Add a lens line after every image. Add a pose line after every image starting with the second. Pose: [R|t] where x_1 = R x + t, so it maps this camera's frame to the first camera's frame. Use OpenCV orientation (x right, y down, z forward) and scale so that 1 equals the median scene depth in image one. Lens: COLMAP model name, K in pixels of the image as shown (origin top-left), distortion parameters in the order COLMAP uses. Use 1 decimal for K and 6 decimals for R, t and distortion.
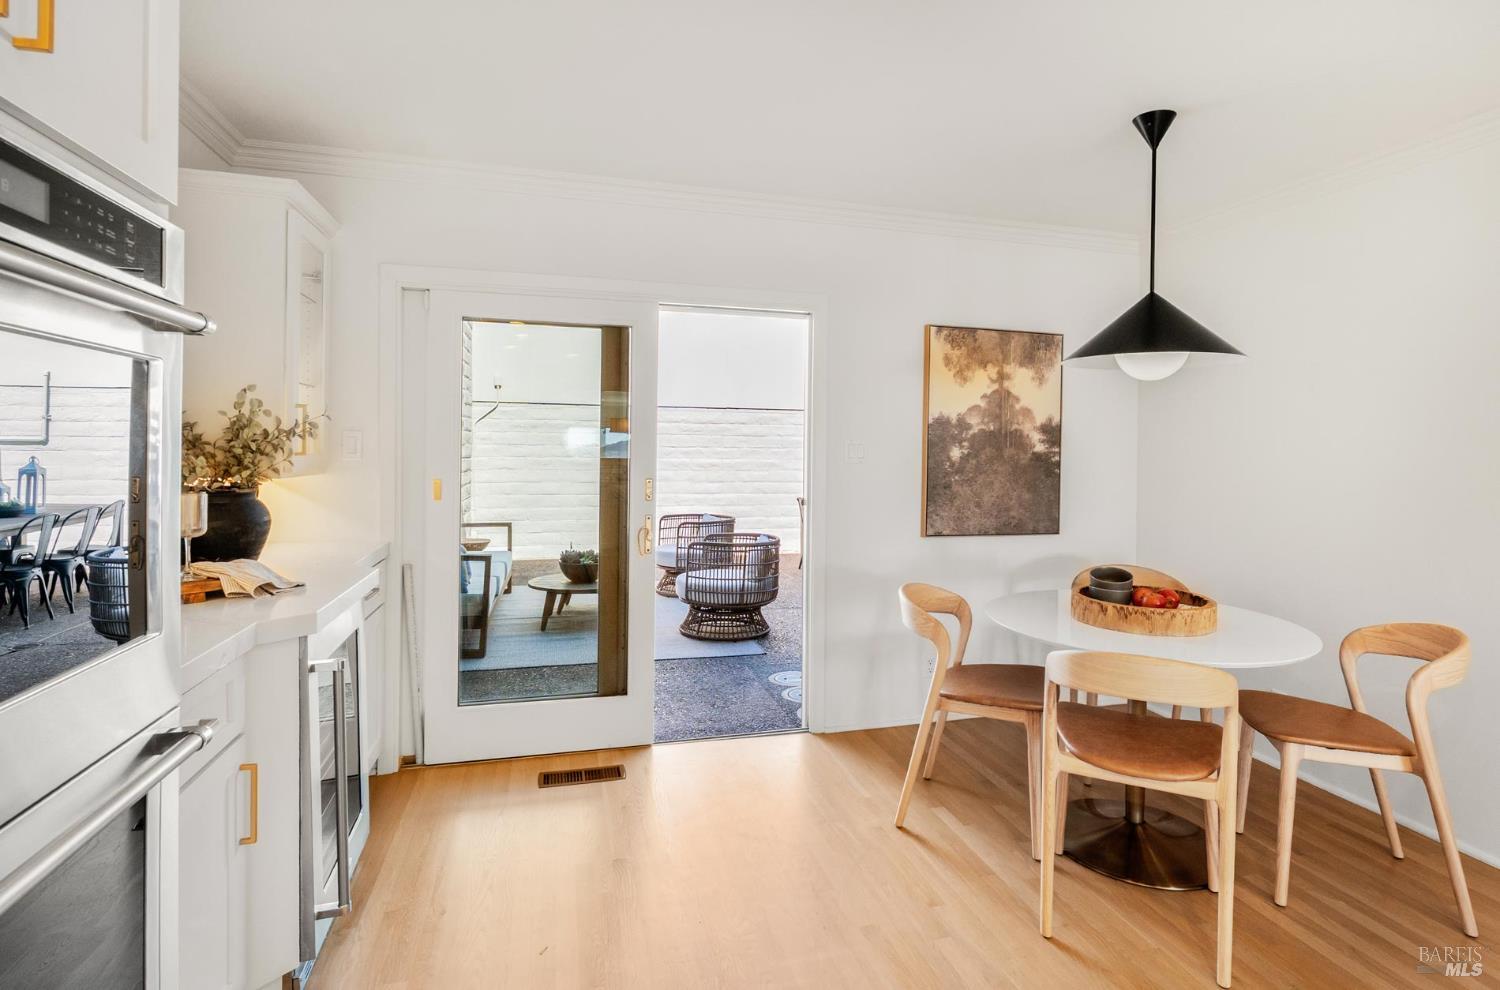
lens RADIAL K [[715.2, 0, 720.8], [0, 715.2, 455.0], [0, 0, 1]] dist [0.001510, 0.000086]
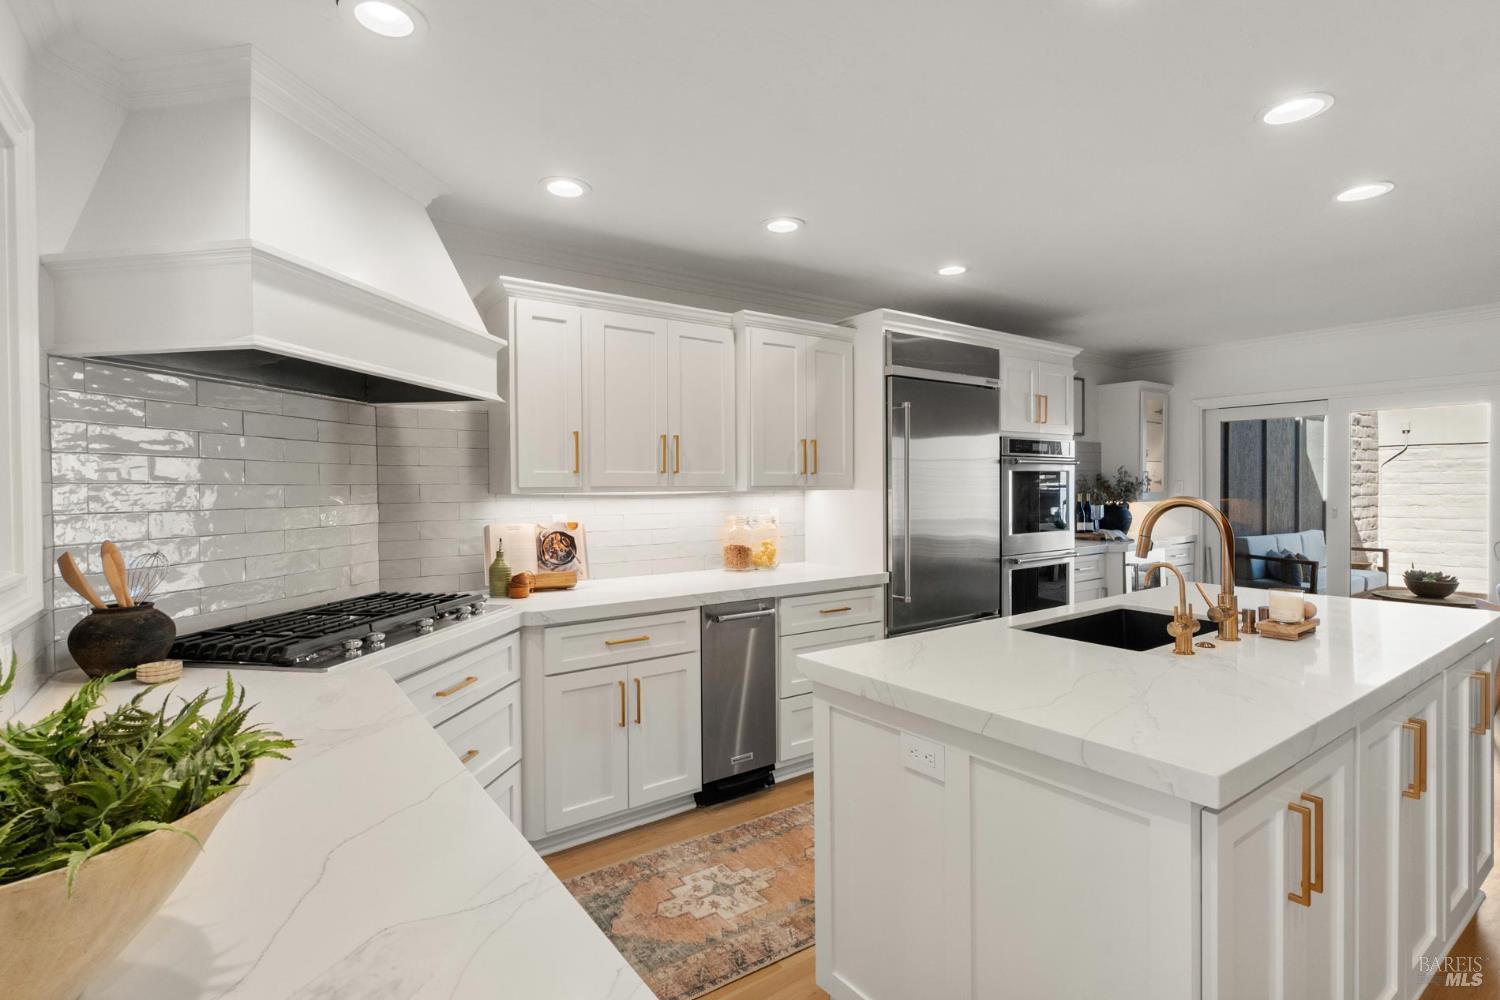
lens RADIAL K [[715.2, 0, 750.1], [0, 715.2, 496.9], [0, 0, 1]] dist [0.001510, 0.000086]
pose [[0.340541, 0.000480, -0.940230, 0.388842], [0.001376, 0.999999, 0.001008, 0.003846], [0.940229, -0.001637, 0.340540, -0.339759]]
